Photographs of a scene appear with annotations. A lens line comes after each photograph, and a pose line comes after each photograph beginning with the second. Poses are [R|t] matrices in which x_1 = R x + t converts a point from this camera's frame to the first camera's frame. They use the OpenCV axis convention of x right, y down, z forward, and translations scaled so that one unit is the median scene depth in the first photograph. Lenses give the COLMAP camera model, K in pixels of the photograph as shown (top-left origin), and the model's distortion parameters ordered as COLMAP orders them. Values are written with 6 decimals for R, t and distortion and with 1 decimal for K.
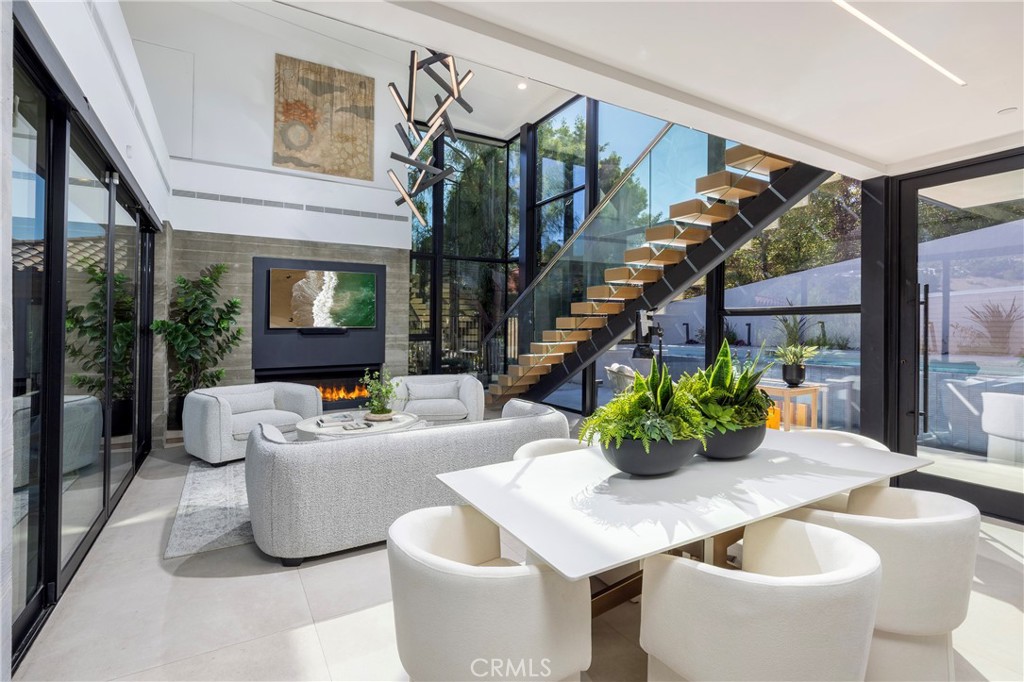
lens RADIAL K [[467.4, 0, 489.1], [0, 467.4, 314.5], [0, 0, 1]] dist [0.000368, 0.000184]
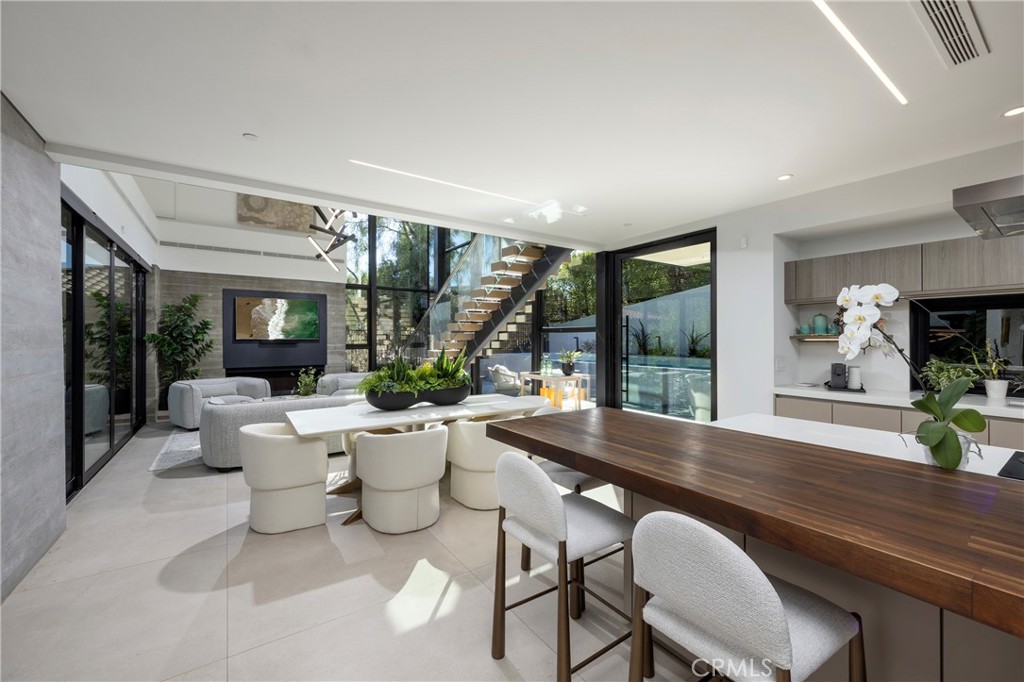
lens RADIAL K [[404.8, 0, 508.6], [0, 404.8, 339.3], [0, 0, 1]] dist [-0.001425, -0.000230]
pose [[0.996046, 0.004103, 0.088749, 0.268967], [-0.006515, 0.999617, 0.026905, -0.010346], [-0.088605, -0.027377, 0.995691, -0.321291]]
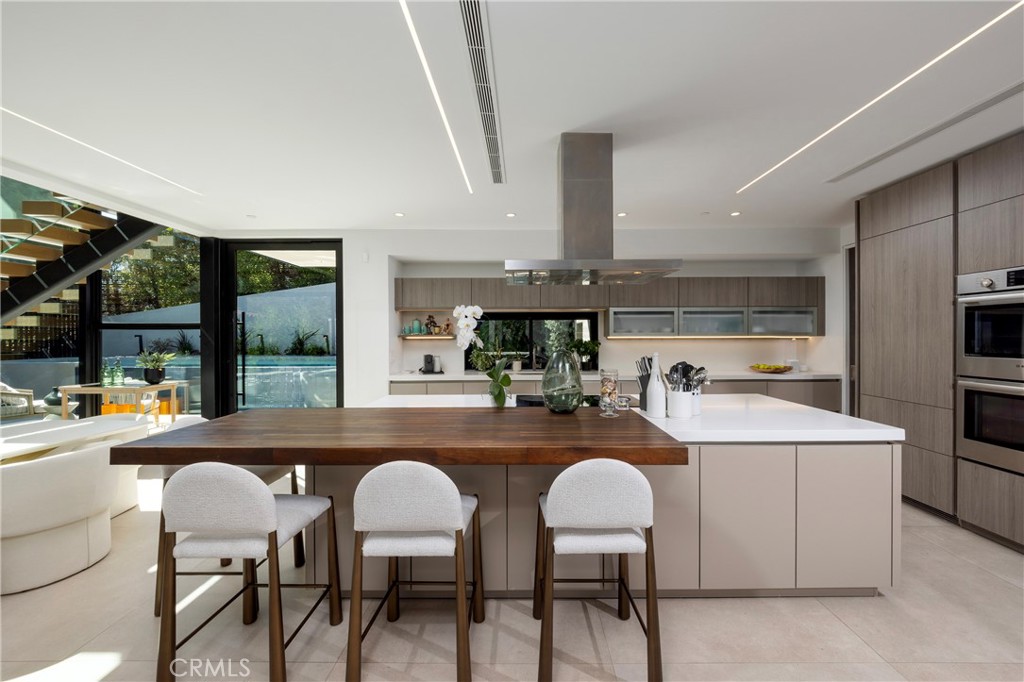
lens RADIAL K [[397.5, 0, 515.8], [0, 397.5, 339.6], [0, 0, 1]] dist [0.002145, 0.000176]
pose [[0.497589, -0.002740, 0.867409, 0.164947], [-0.023453, 0.999587, 0.016611, -0.011548], [-0.867096, -0.028609, 0.497319, -0.342323]]
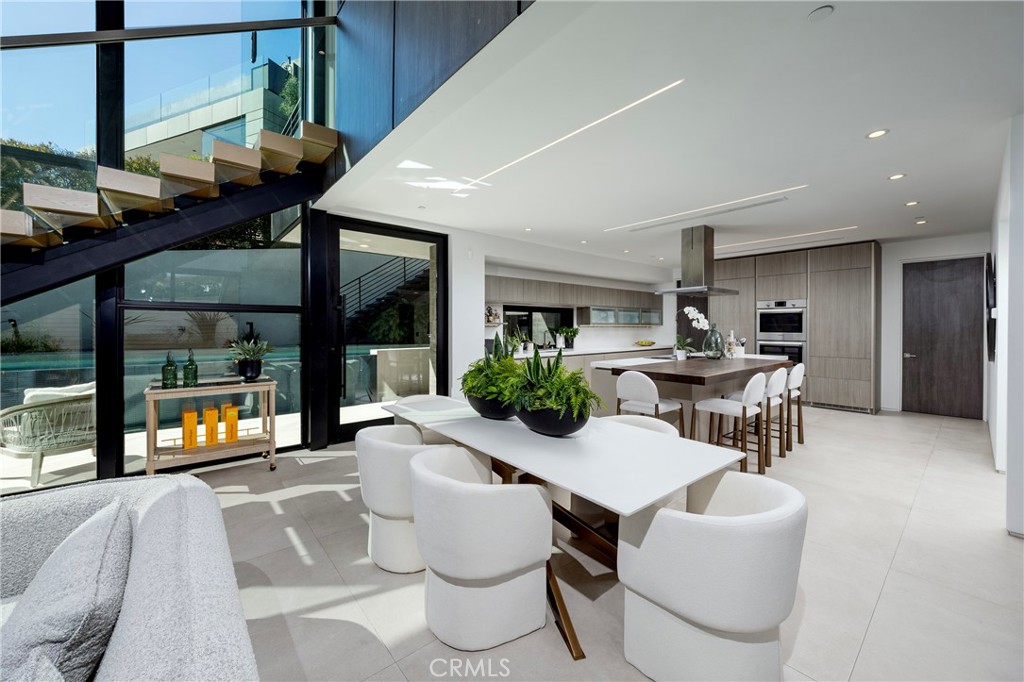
lens RADIAL K [[397.5, 0, 515.8], [0, 397.5, 339.6], [0, 0, 1]] dist [0.002145, 0.000176]
pose [[-0.192831, -0.025266, 0.980907, -0.256475], [-0.024333, 0.999484, 0.020961, 0.020782], [-0.980930, -0.019826, -0.193347, 0.469758]]
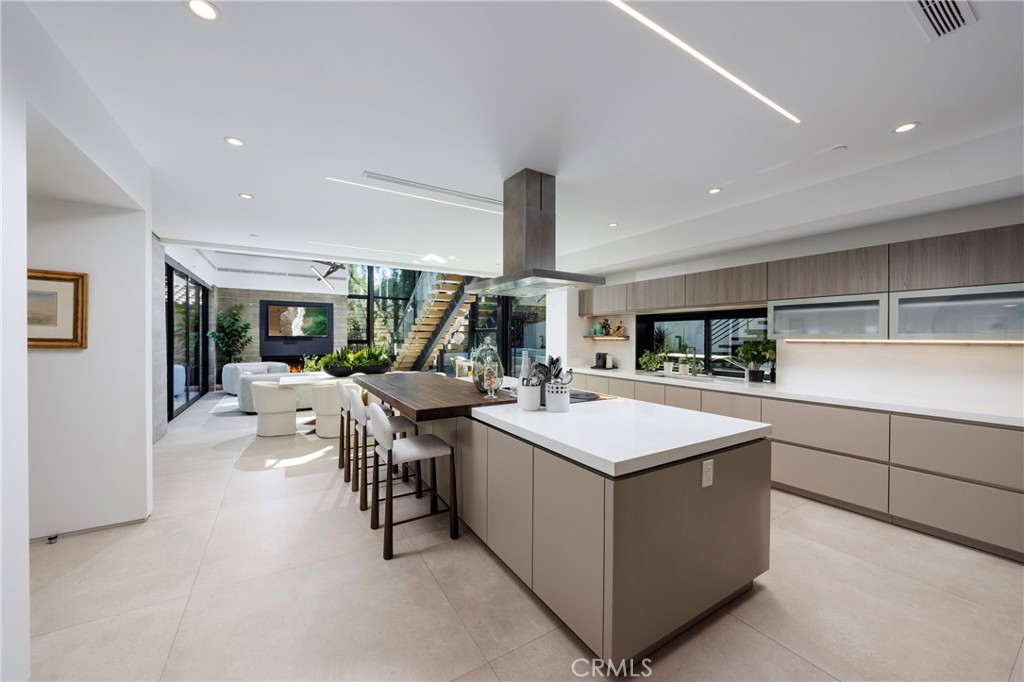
lens RADIAL K [[397.5, 0, 515.8], [0, 397.5, 339.6], [0, 0, 1]] dist [0.002145, 0.000176]
pose [[0.999896, 0.010351, 0.010047, 0.639847], [-0.010689, 0.999357, 0.034215, -0.027537], [-0.009686, -0.034318, 0.999364, -0.796664]]
